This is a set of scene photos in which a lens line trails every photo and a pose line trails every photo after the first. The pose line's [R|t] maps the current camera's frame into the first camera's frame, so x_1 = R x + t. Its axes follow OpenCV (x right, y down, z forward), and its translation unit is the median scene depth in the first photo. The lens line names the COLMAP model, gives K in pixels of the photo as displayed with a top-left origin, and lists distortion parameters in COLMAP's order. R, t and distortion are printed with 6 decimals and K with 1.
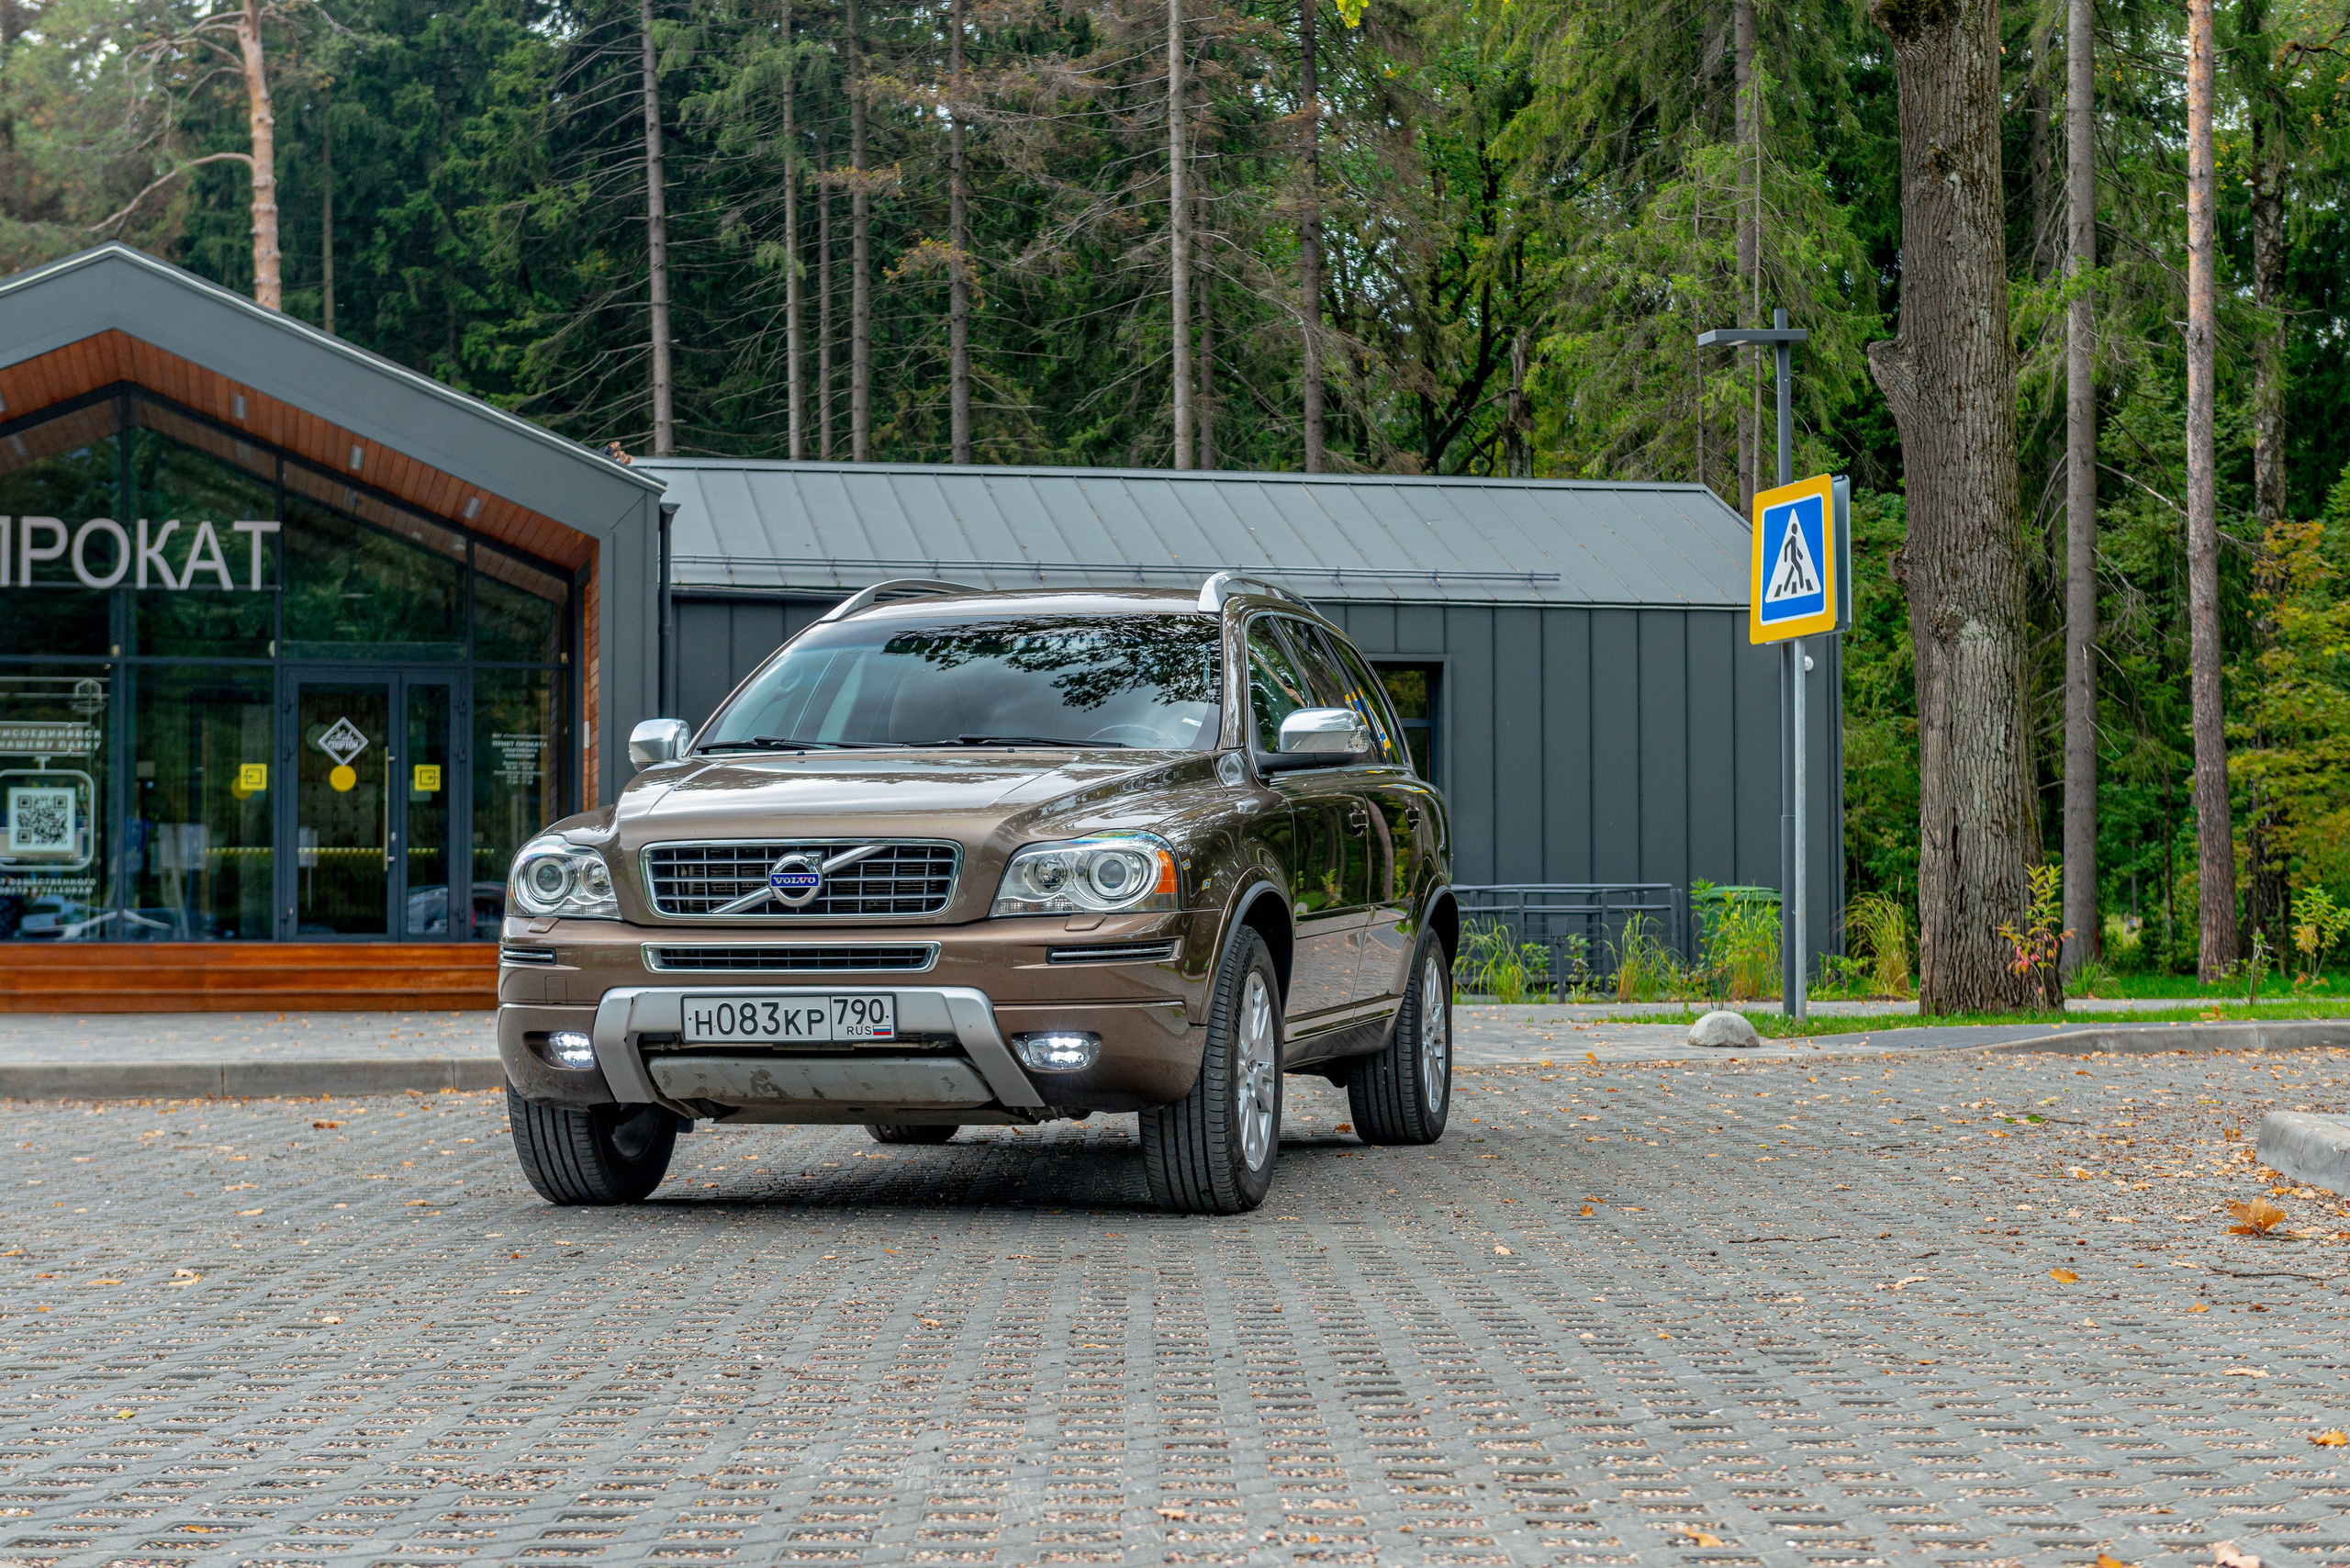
lens RADIAL K [[3982.3, 0, 1175.0], [0, 3982.3, 784.0], [0, 0, 1]] dist [0.004462, 0.042699]
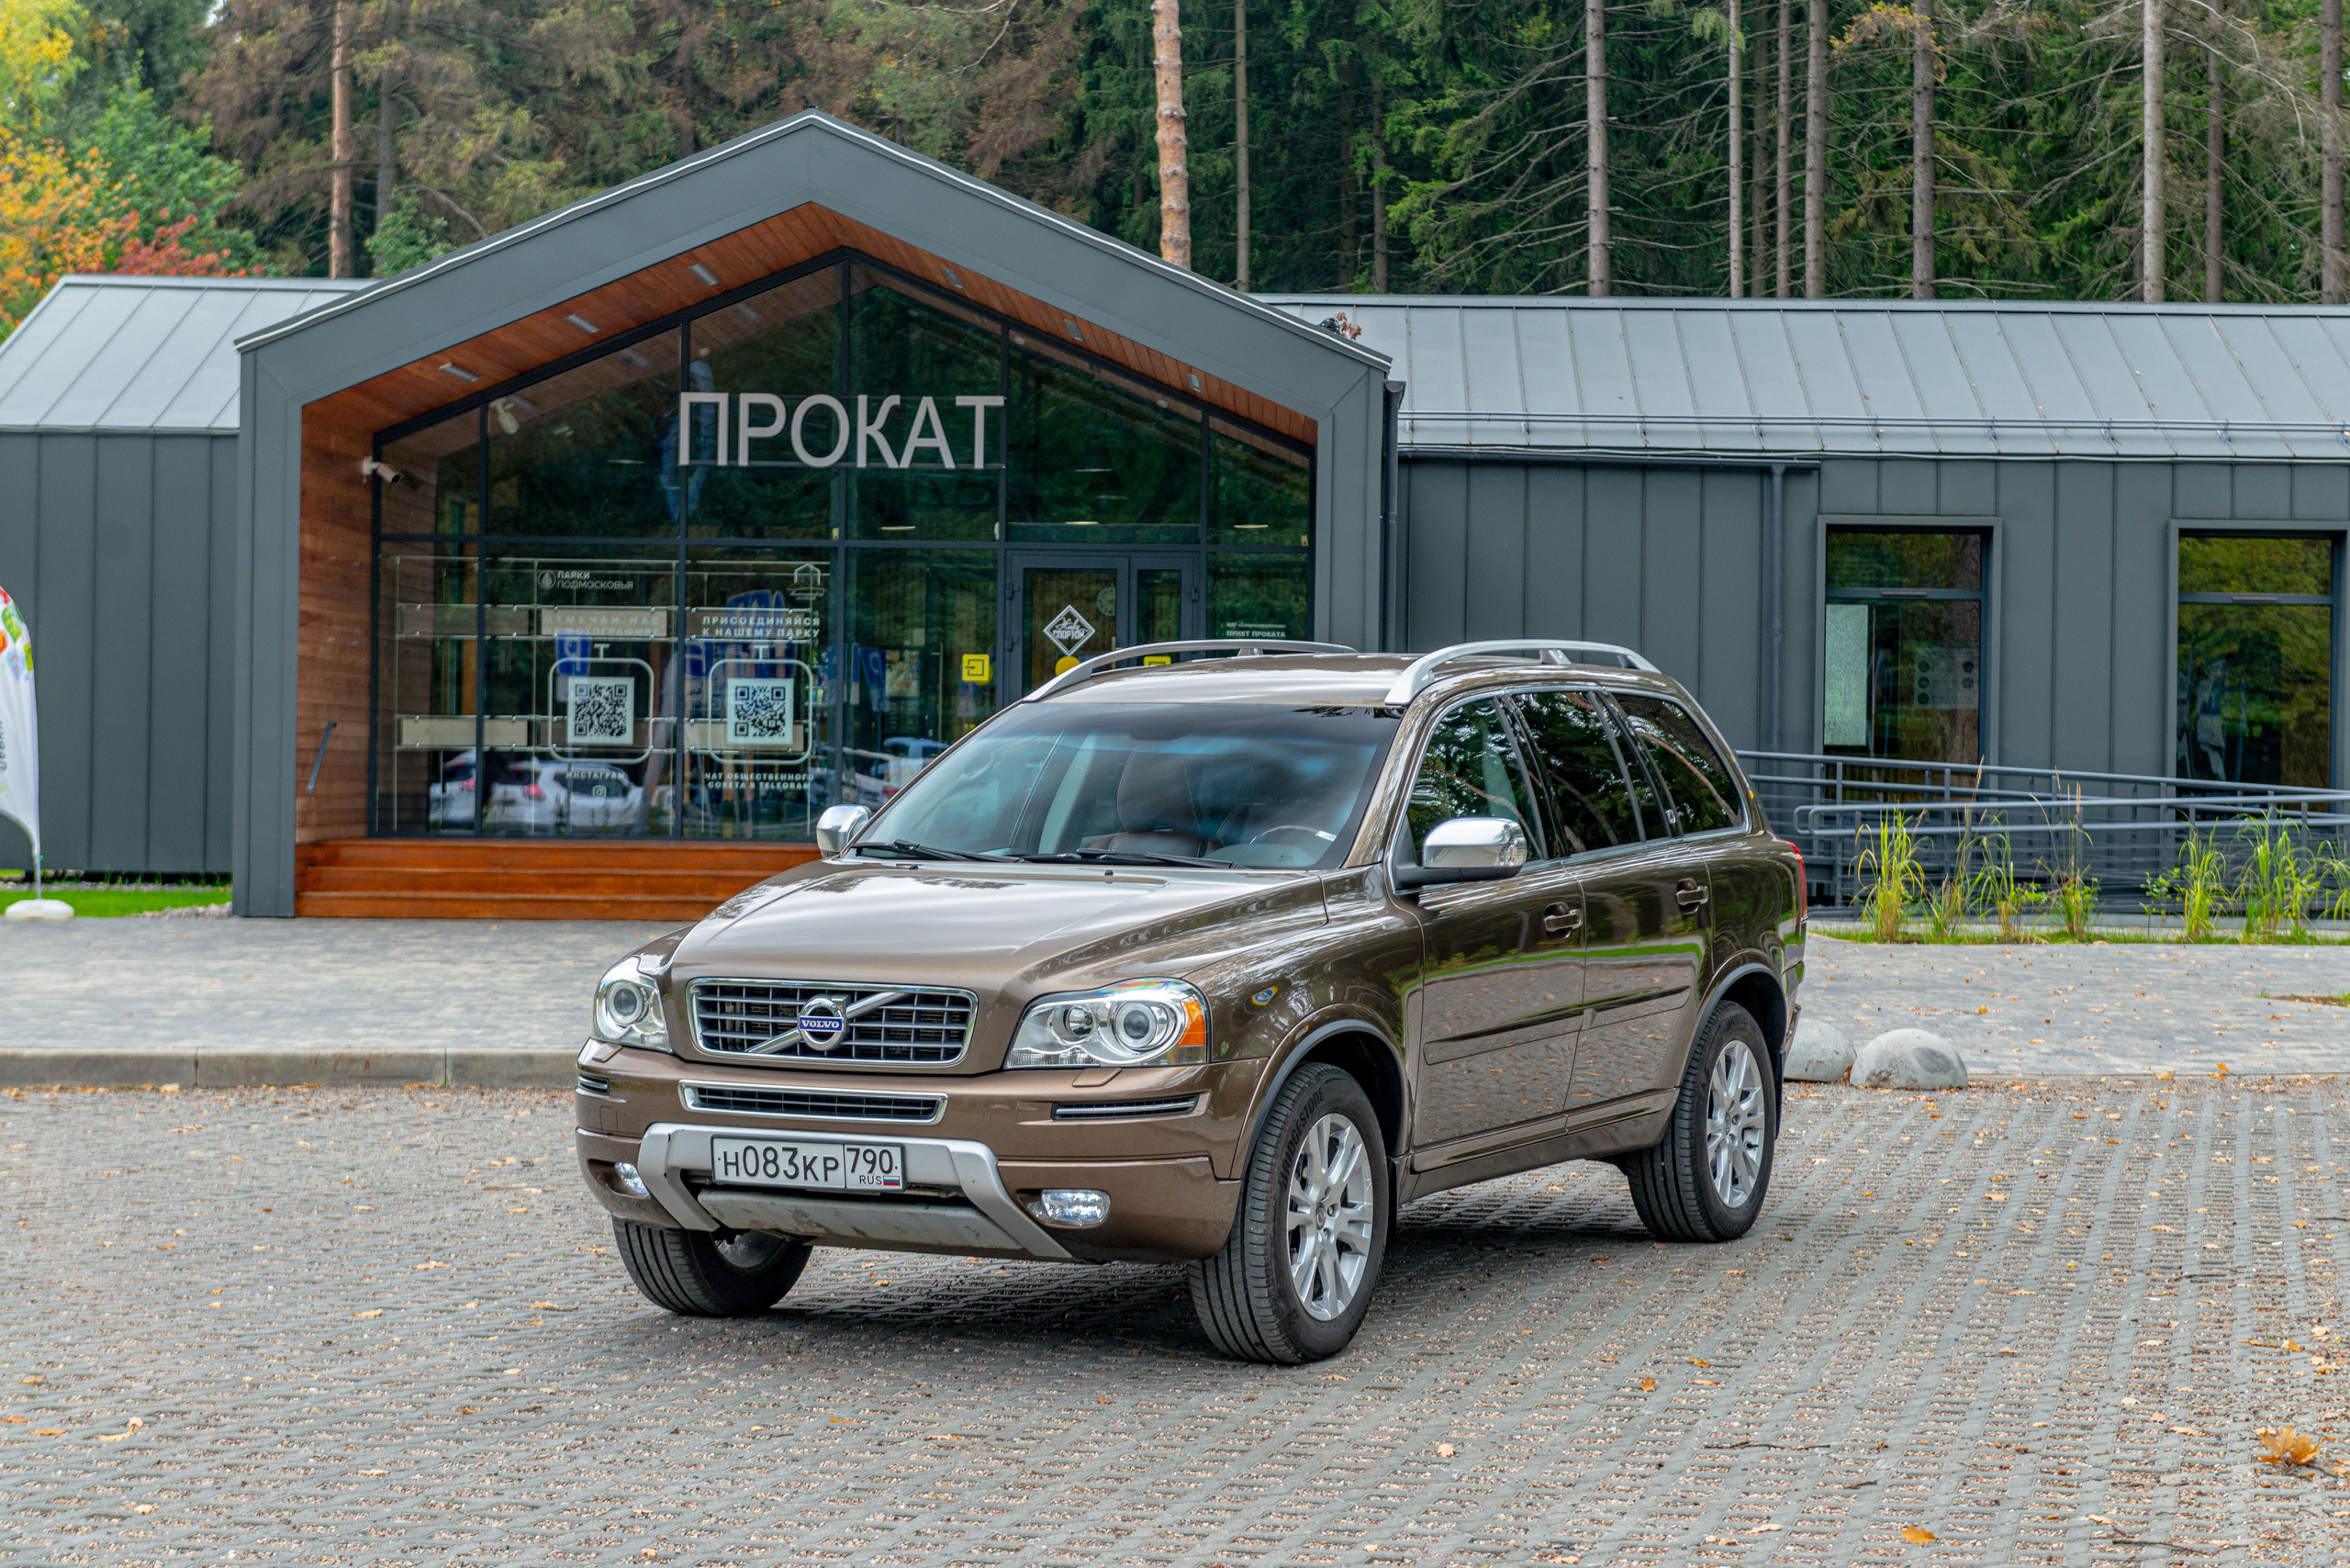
lens RADIAL K [[4495.8, 0, 1175.0], [0, 4495.8, 784.0], [0, 0, 1]] dist [0.032988, -0.505117]
pose [[0.969536, 0.017758, -0.244305, 0.262204], [-0.006298, 0.998846, 0.047610, -0.089216], [0.244869, -0.044621, 0.968529, -0.064294]]
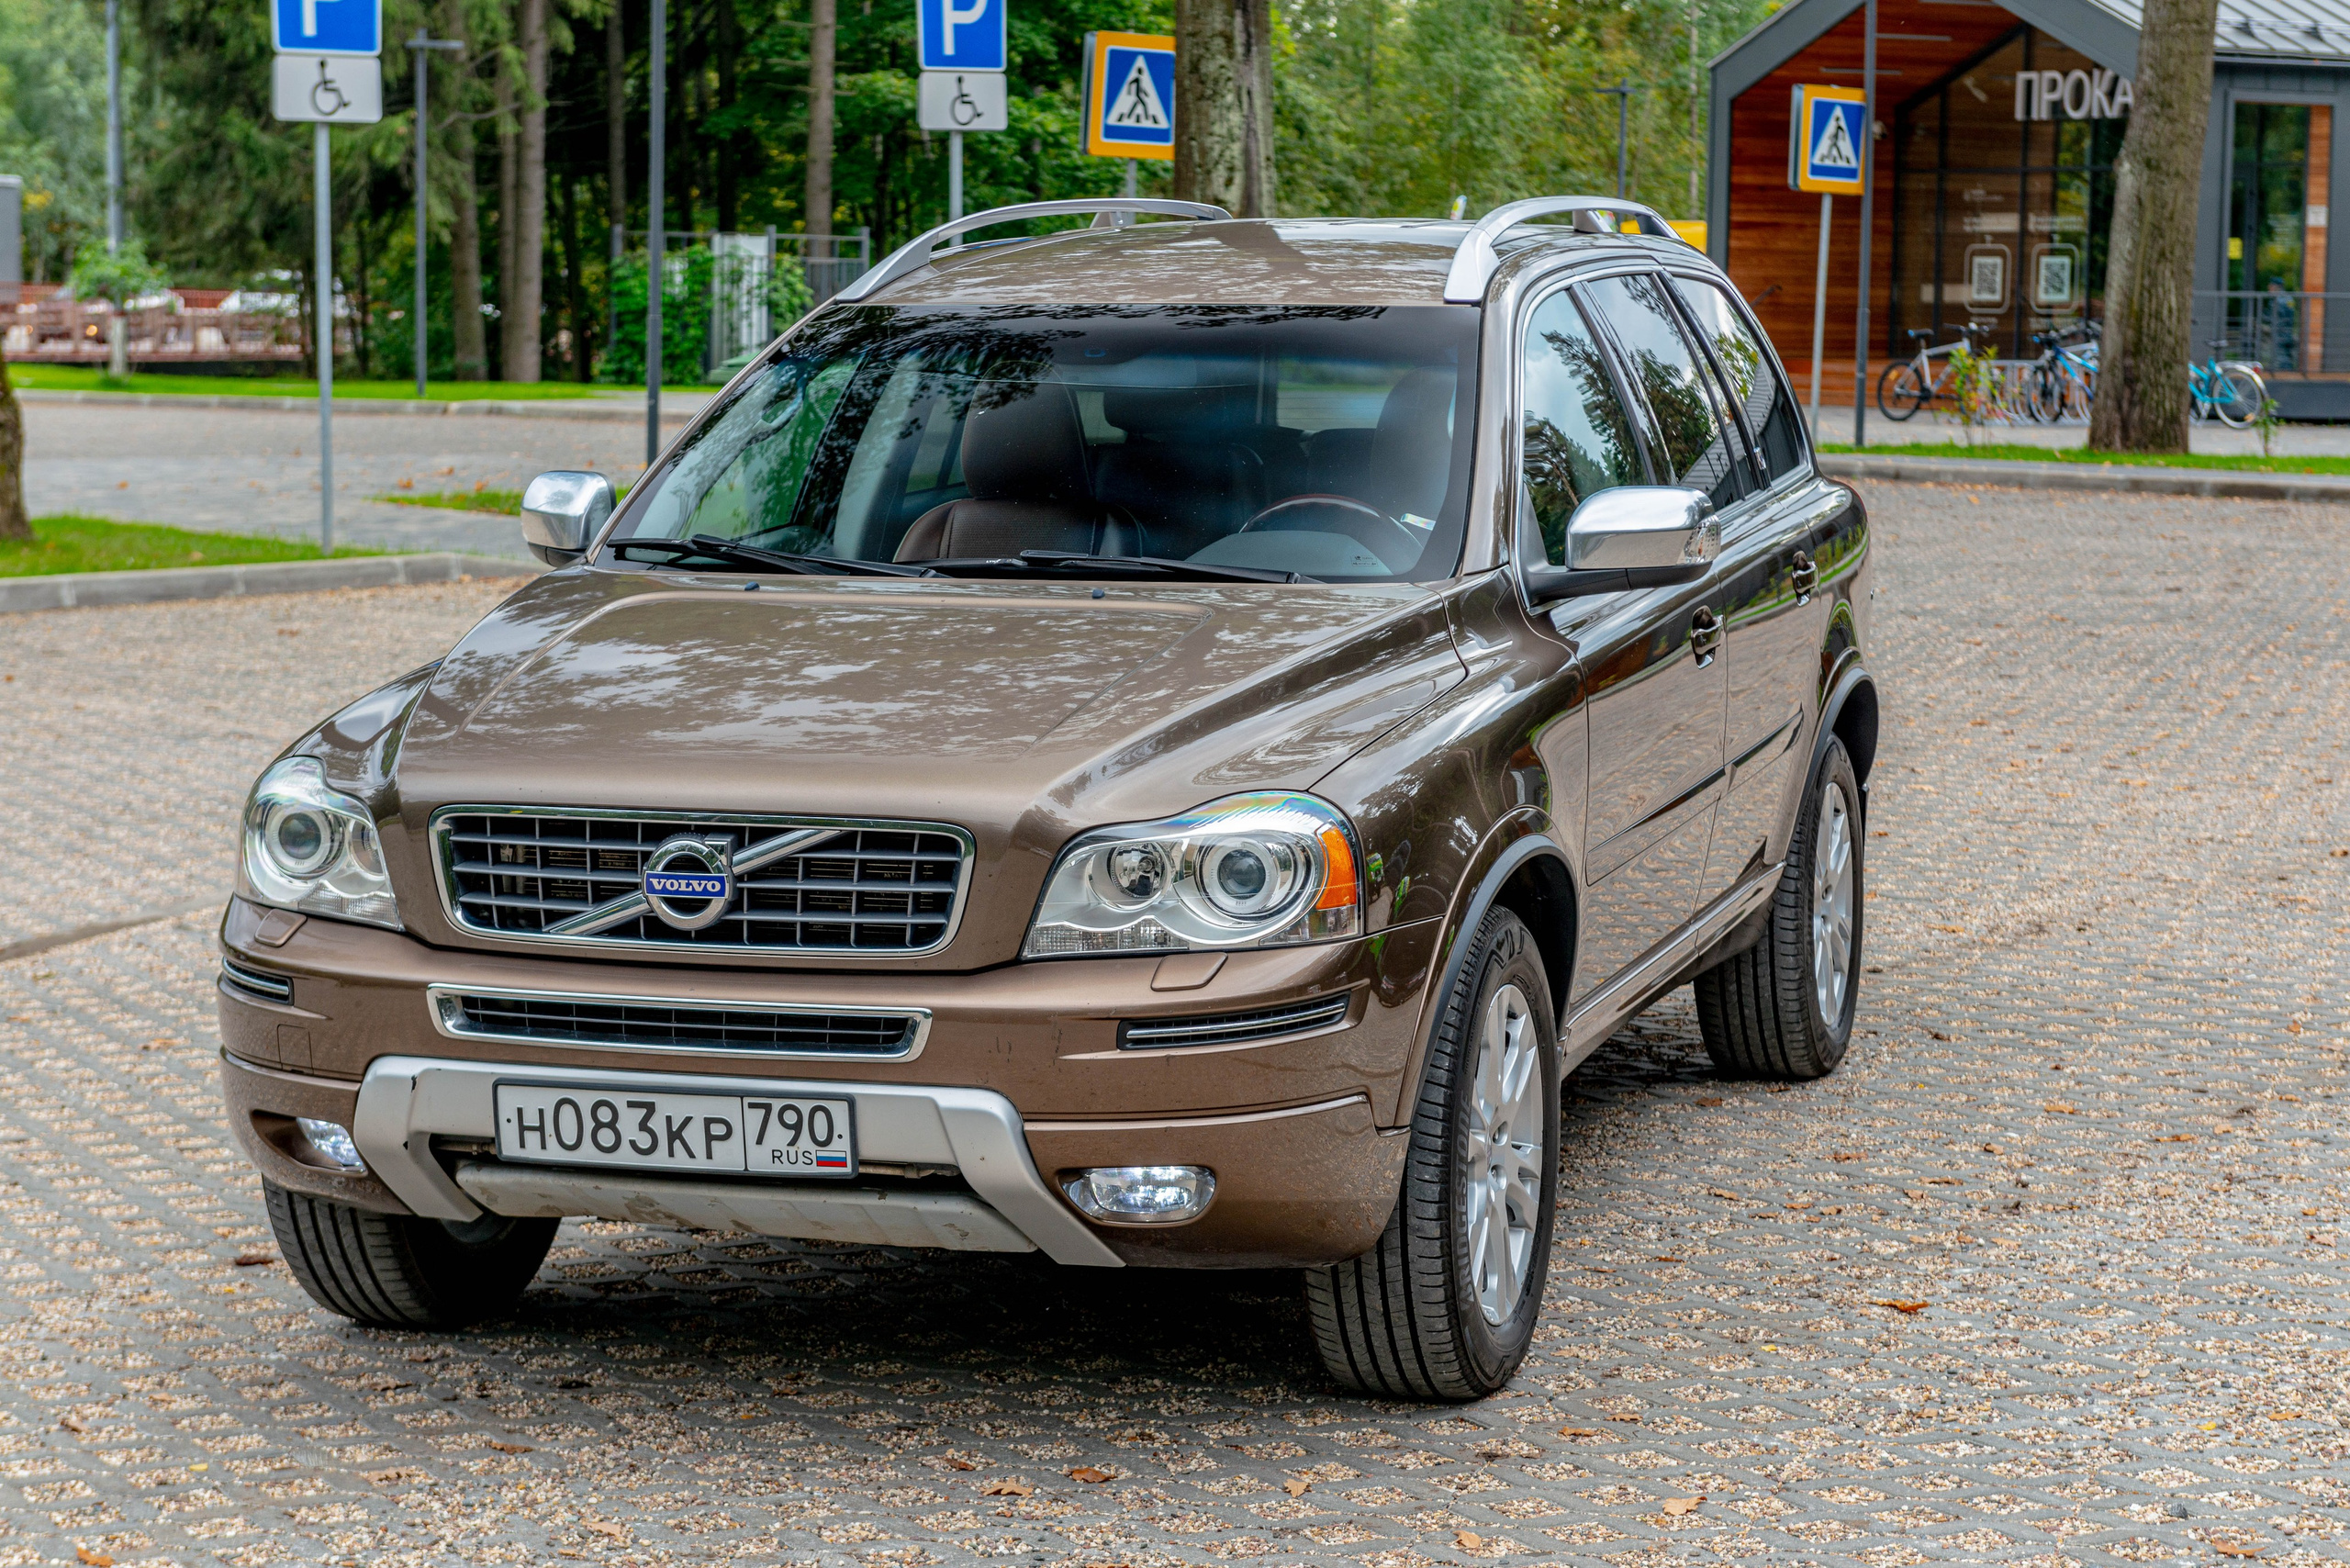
lens RADIAL K [[4653.1, 0, 1107.5], [0, 4653.1, 788.0], [0, 0, 1]] dist [-0.054430, 4.620343]
pose [[0.995123, 0.014136, -0.097621, 0.029849], [-0.000092, 0.989810, 0.142392, -0.084363], [0.098639, -0.141688, 0.984985, 0.345993]]
